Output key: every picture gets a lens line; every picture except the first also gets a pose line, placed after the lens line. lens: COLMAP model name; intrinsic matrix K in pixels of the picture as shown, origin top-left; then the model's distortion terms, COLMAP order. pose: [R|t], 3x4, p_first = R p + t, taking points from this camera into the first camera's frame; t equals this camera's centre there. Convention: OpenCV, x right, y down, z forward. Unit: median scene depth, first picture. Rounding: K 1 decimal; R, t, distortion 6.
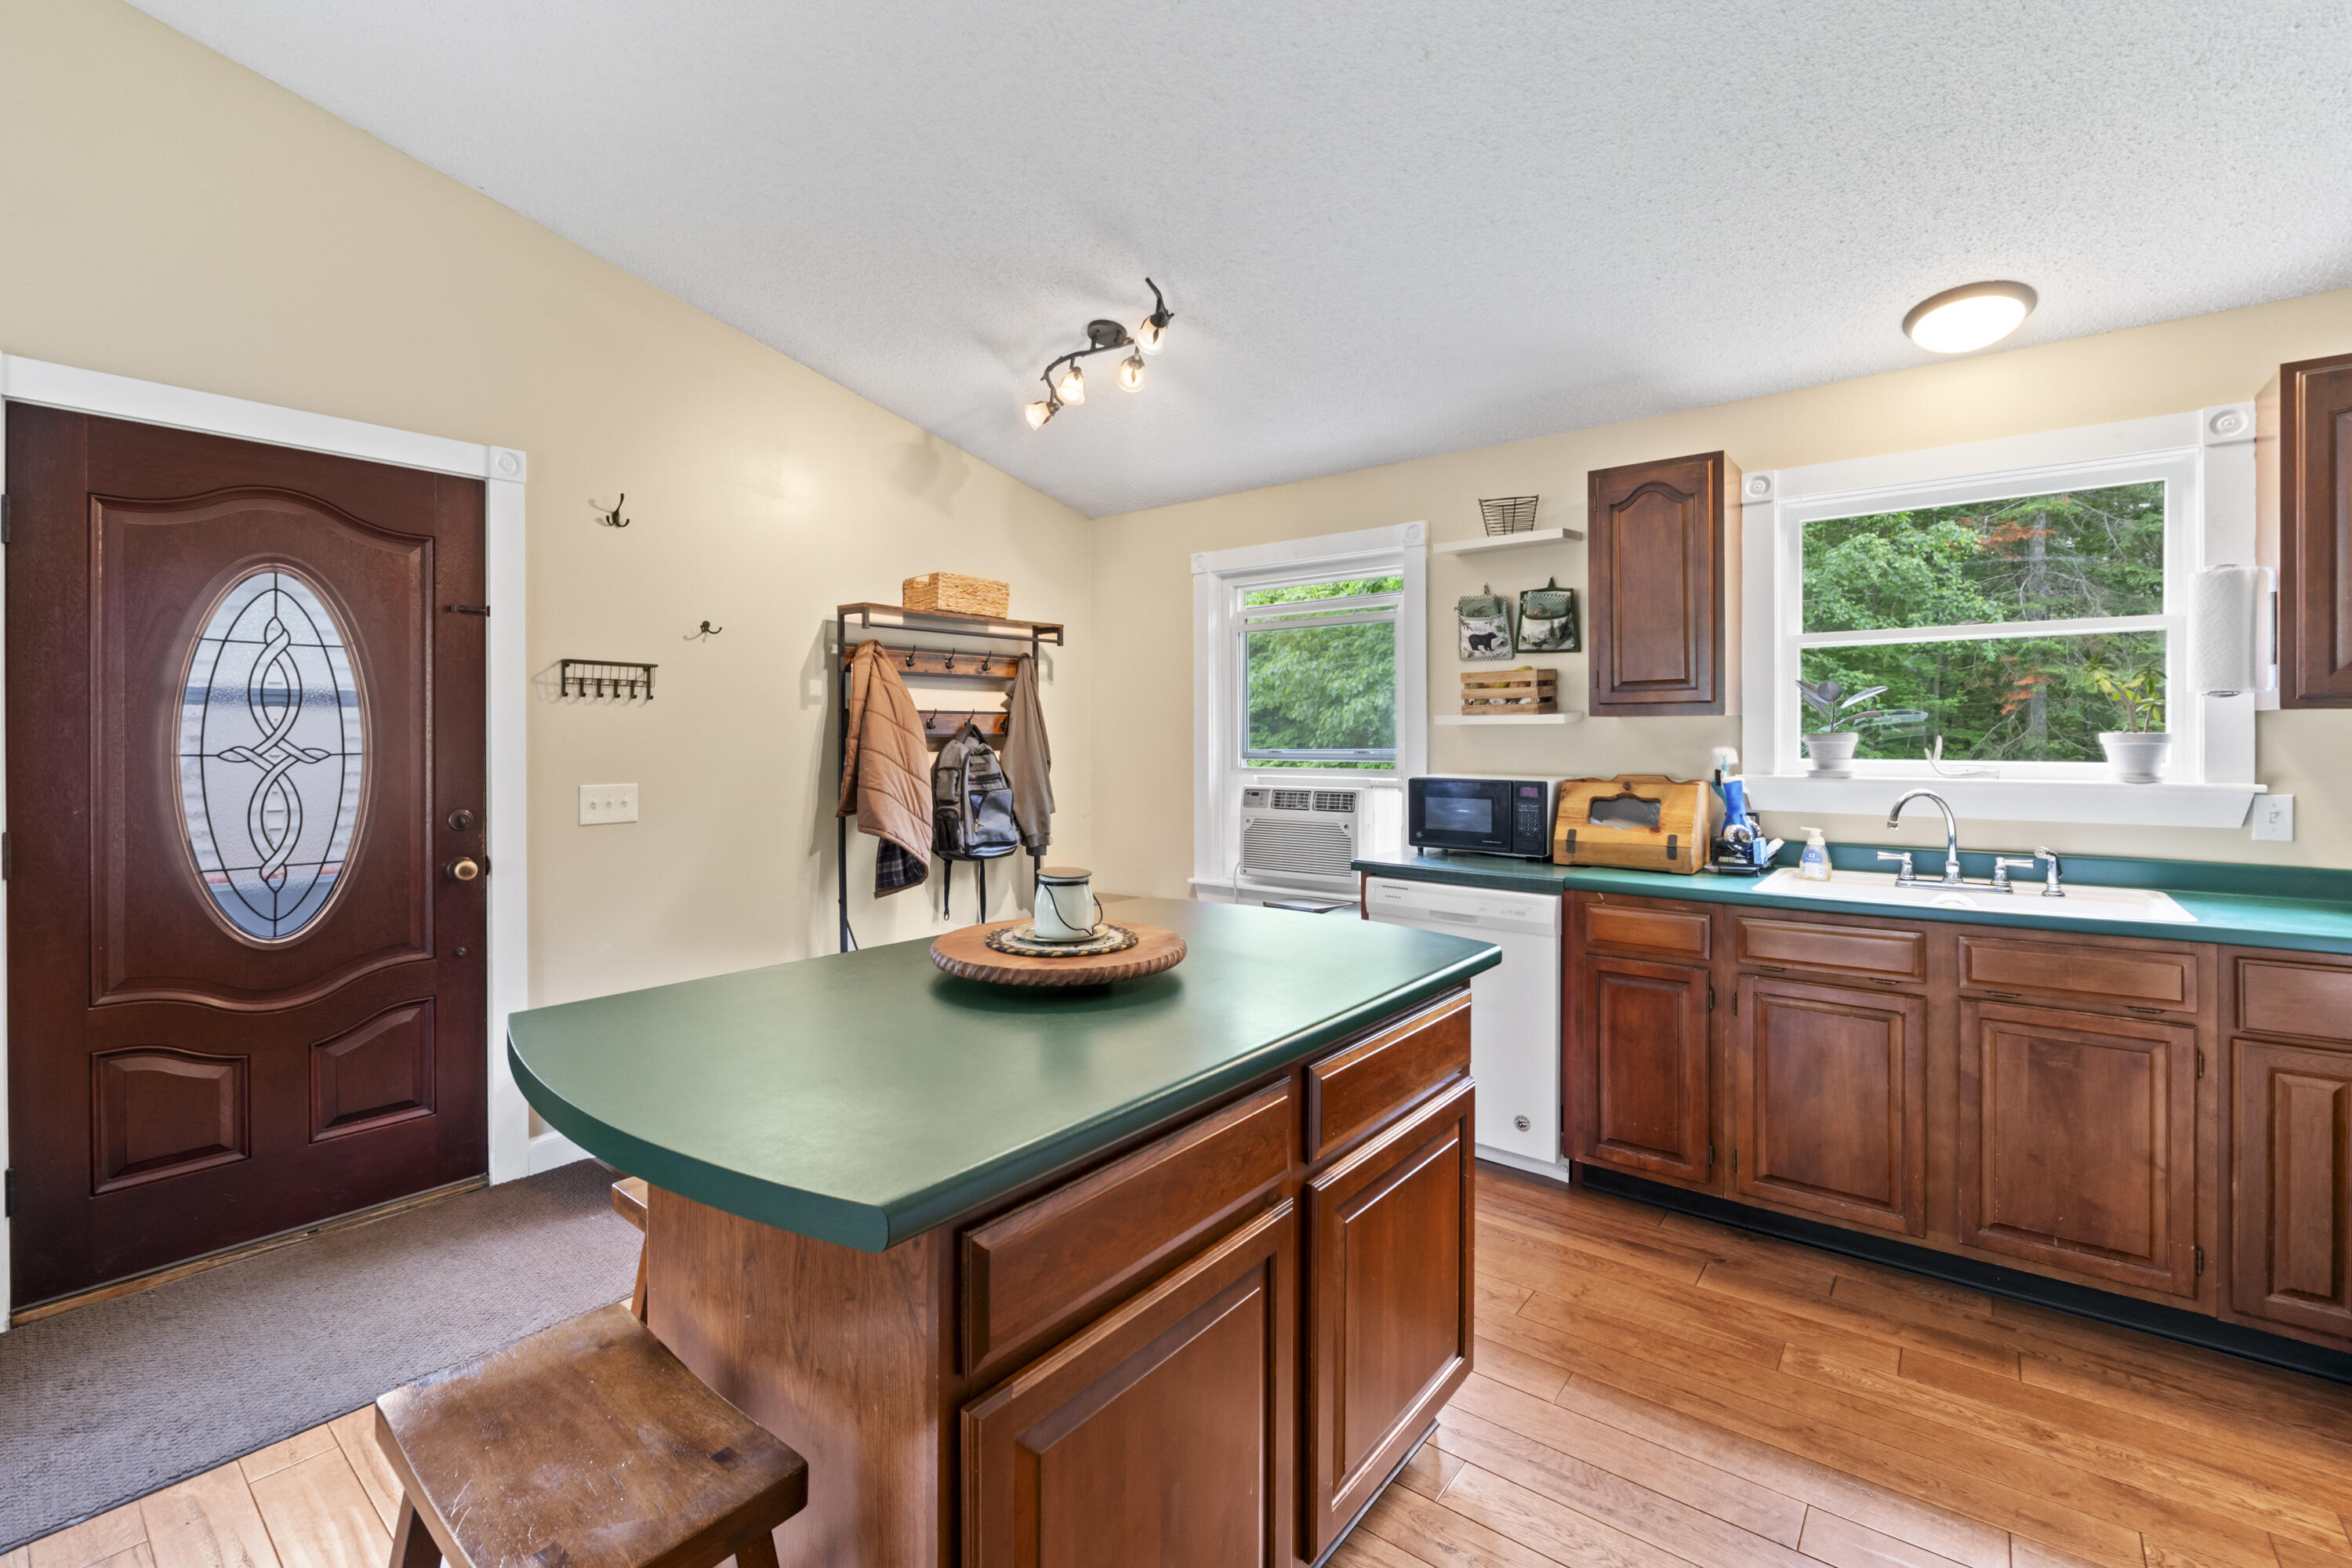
lens RADIAL K [[1008.4, 0, 1175.0], [0, 1008.4, 743.1], [0, 0, 1]] dist [-0.000512, -0.000322]
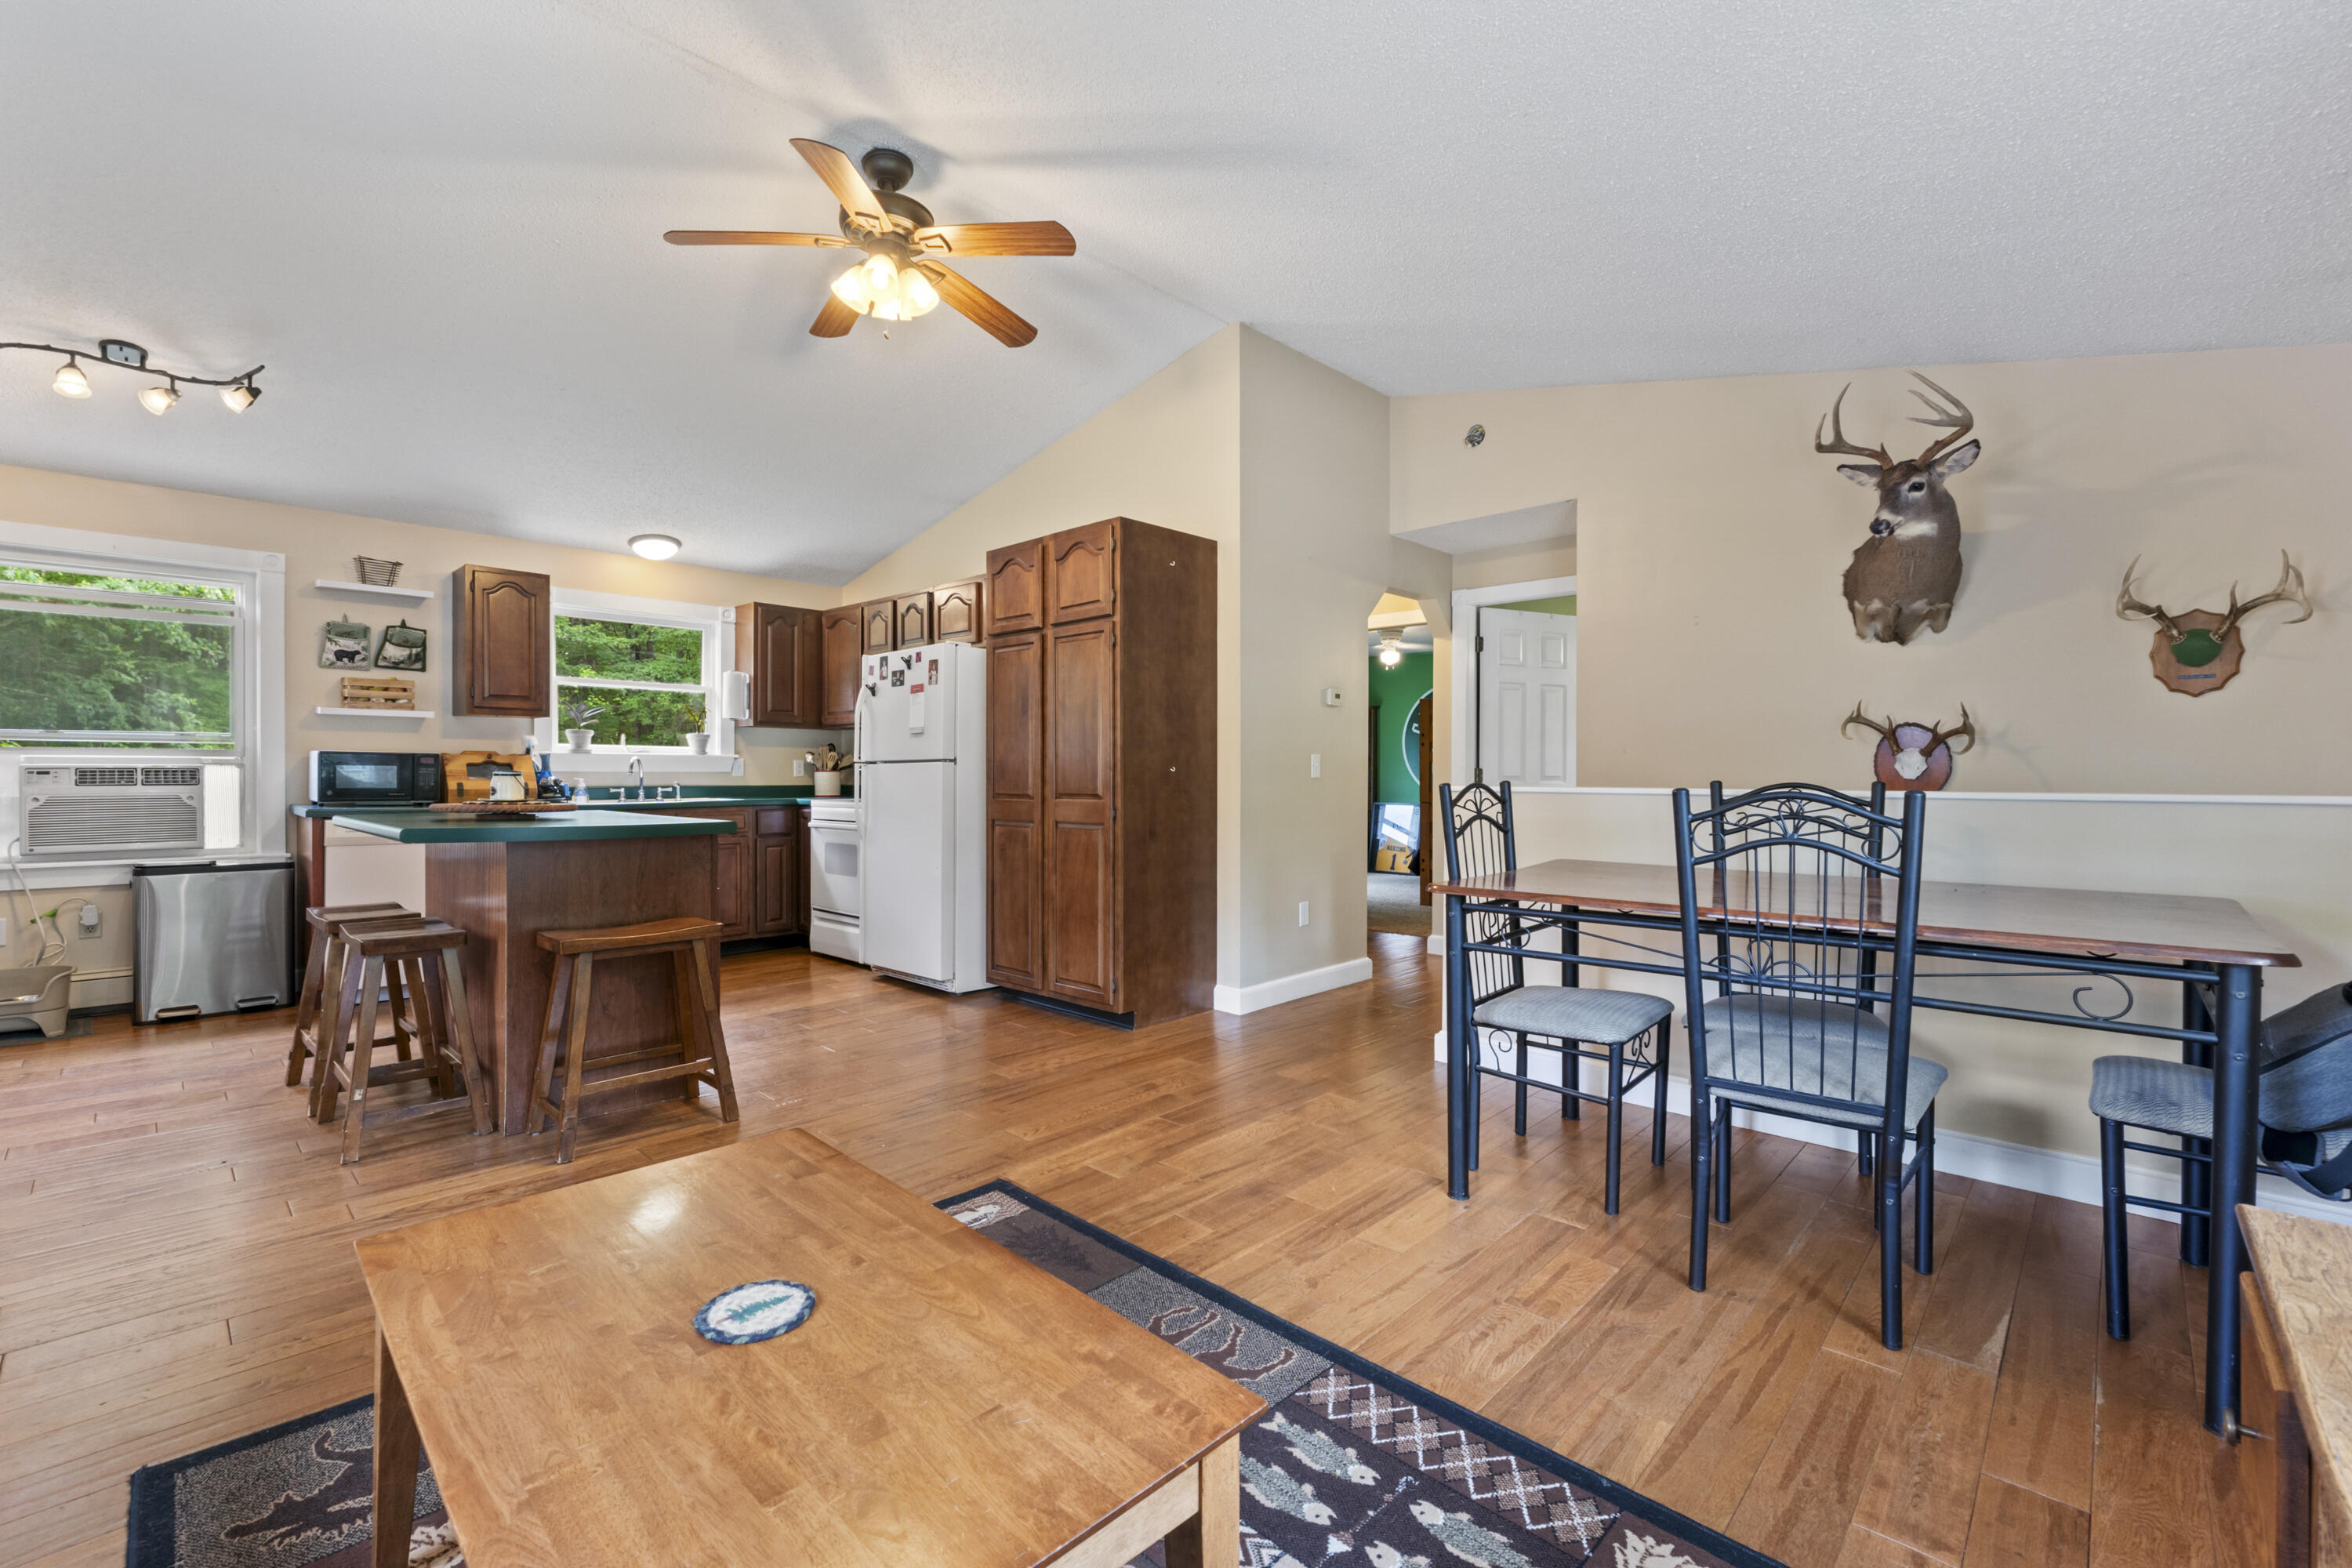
lens RADIAL K [[1004.8, 0, 1167.0], [0, 1004.8, 785.8], [0, 0, 1]] dist [-0.002374, -0.000720]
pose [[0.096617, -0.008401, 0.995286, -1.155578], [0.003021, 0.999962, 0.008147, 0.084381], [-0.995317, 0.002220, 0.096639, -0.302842]]
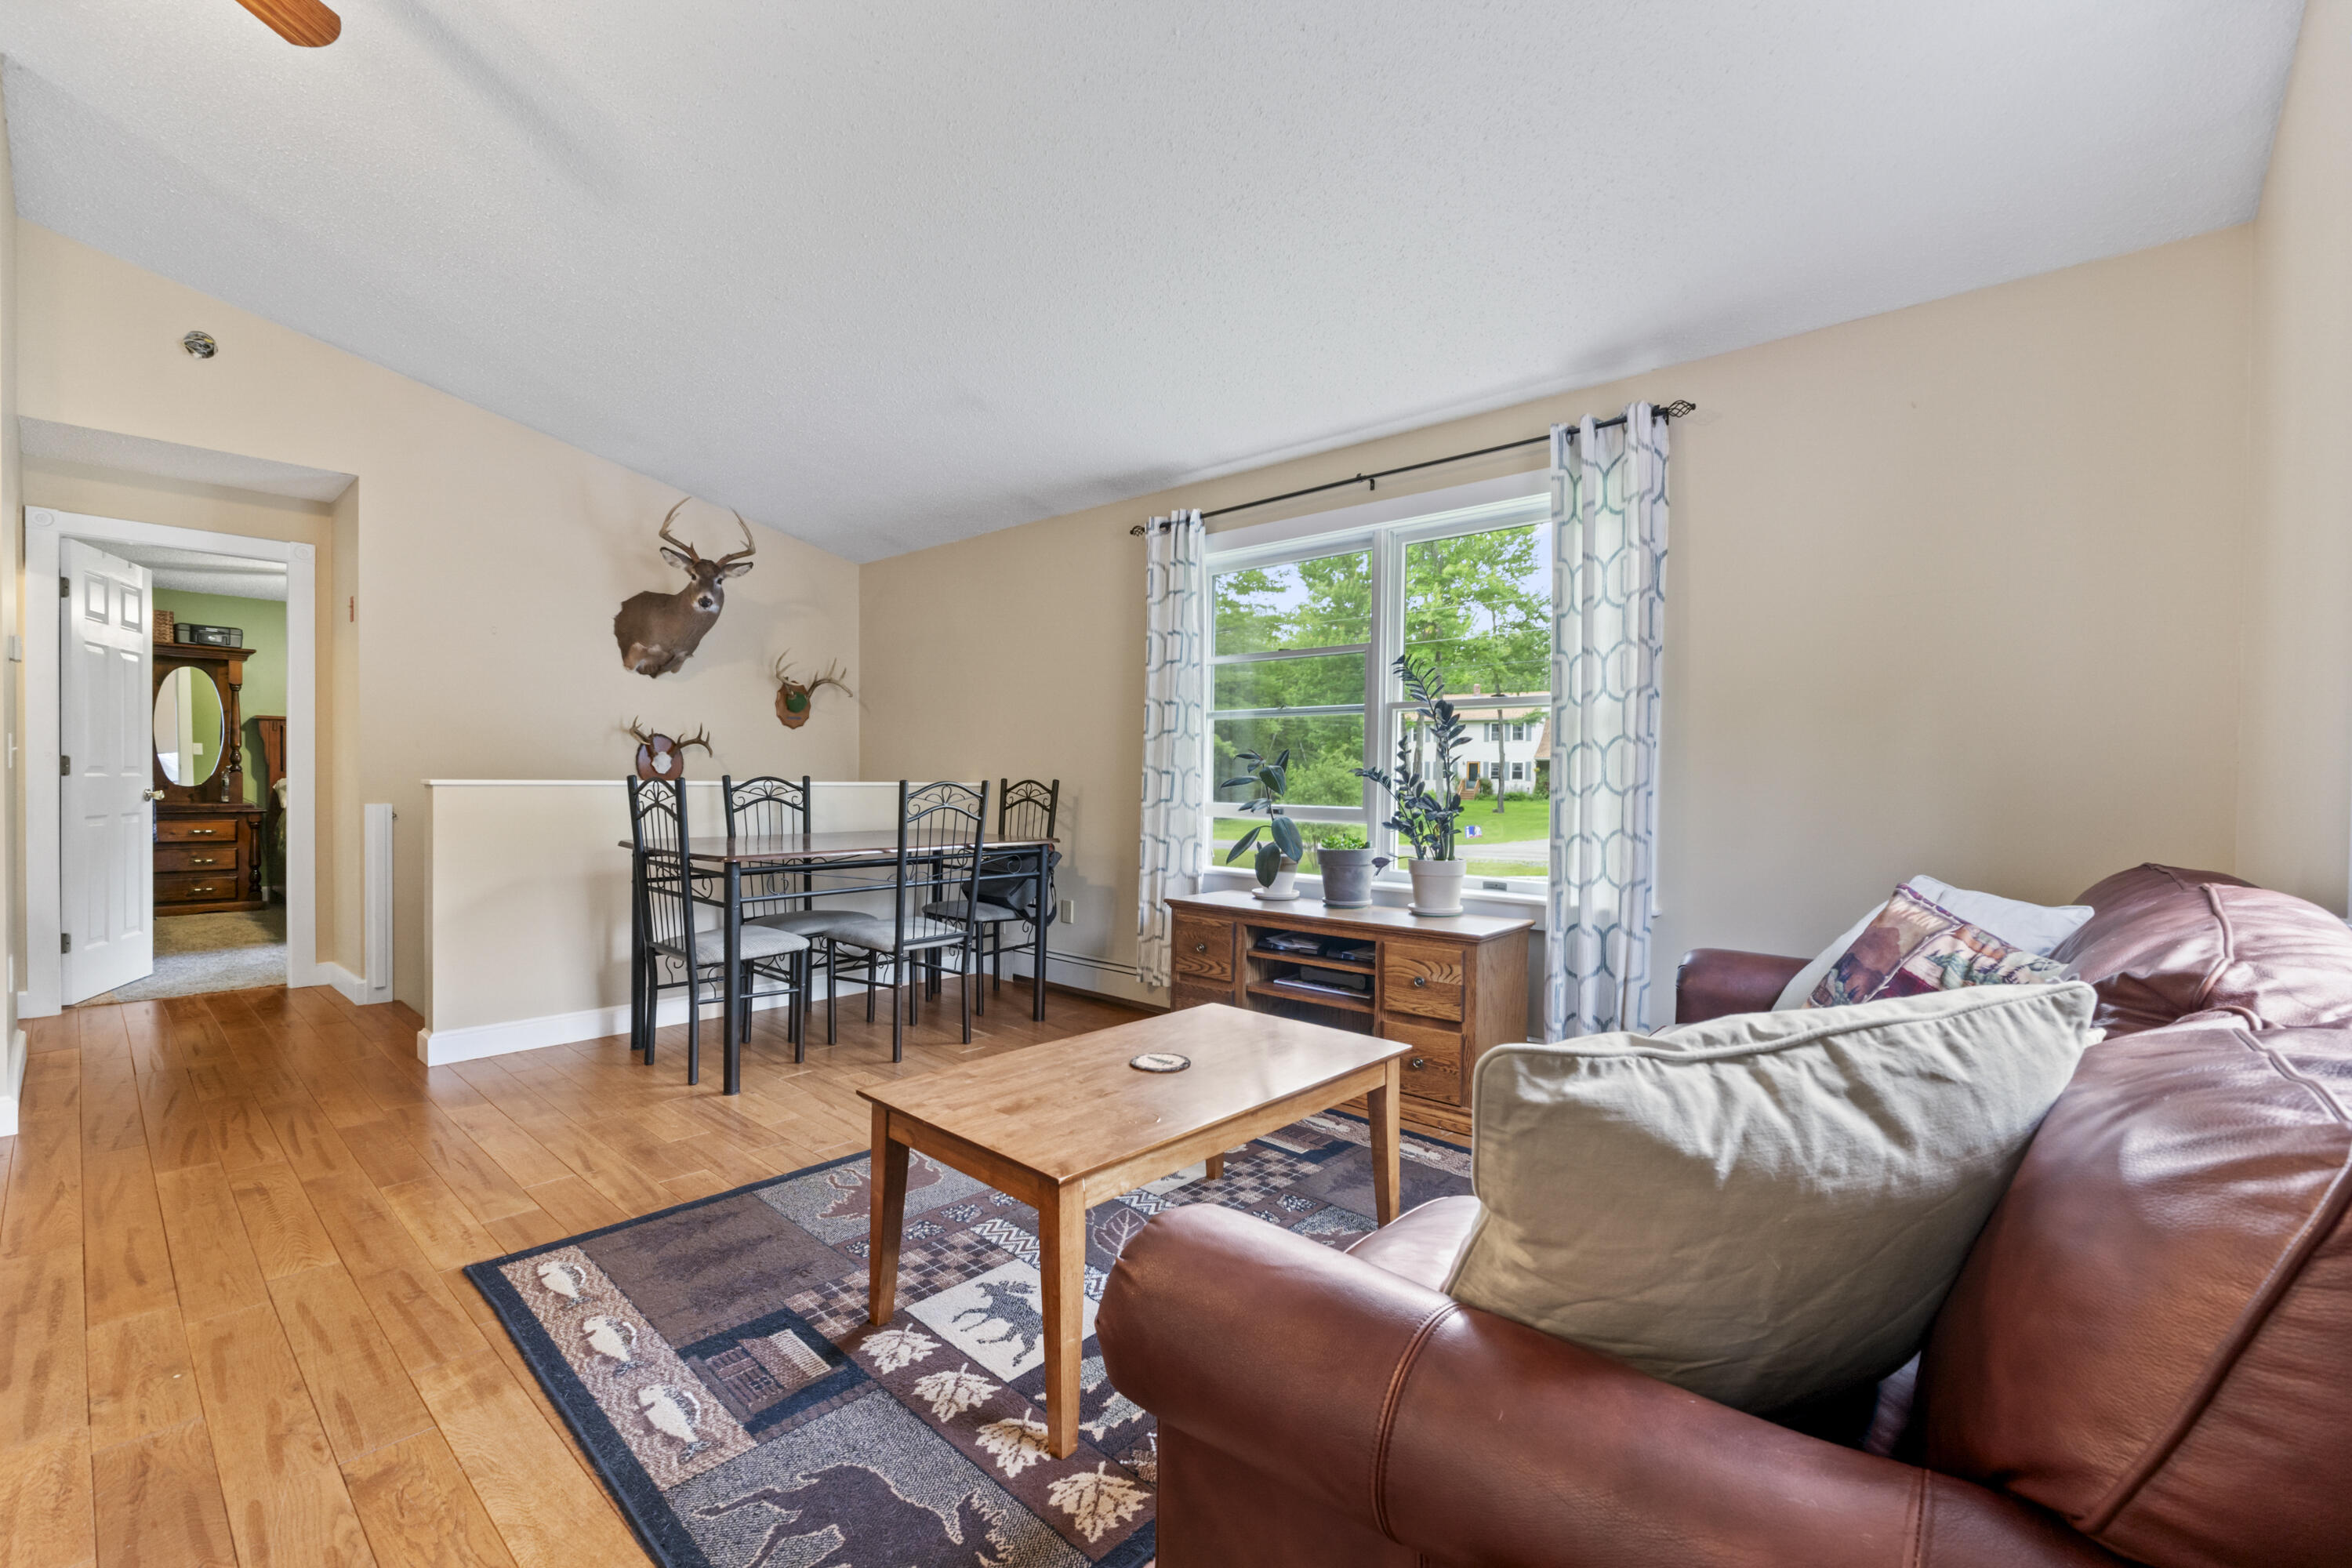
lens RADIAL K [[993.8, 0, 1176.0], [0, 993.8, 784.0], [0, 0, 1]] dist [-0.001361, -0.000765]
pose [[-0.998251, -0.007591, 0.058622, -0.837631], [-0.006765, 0.999875, 0.014270, 0.077313], [-0.058723, 0.013849, -0.998178, 0.613793]]
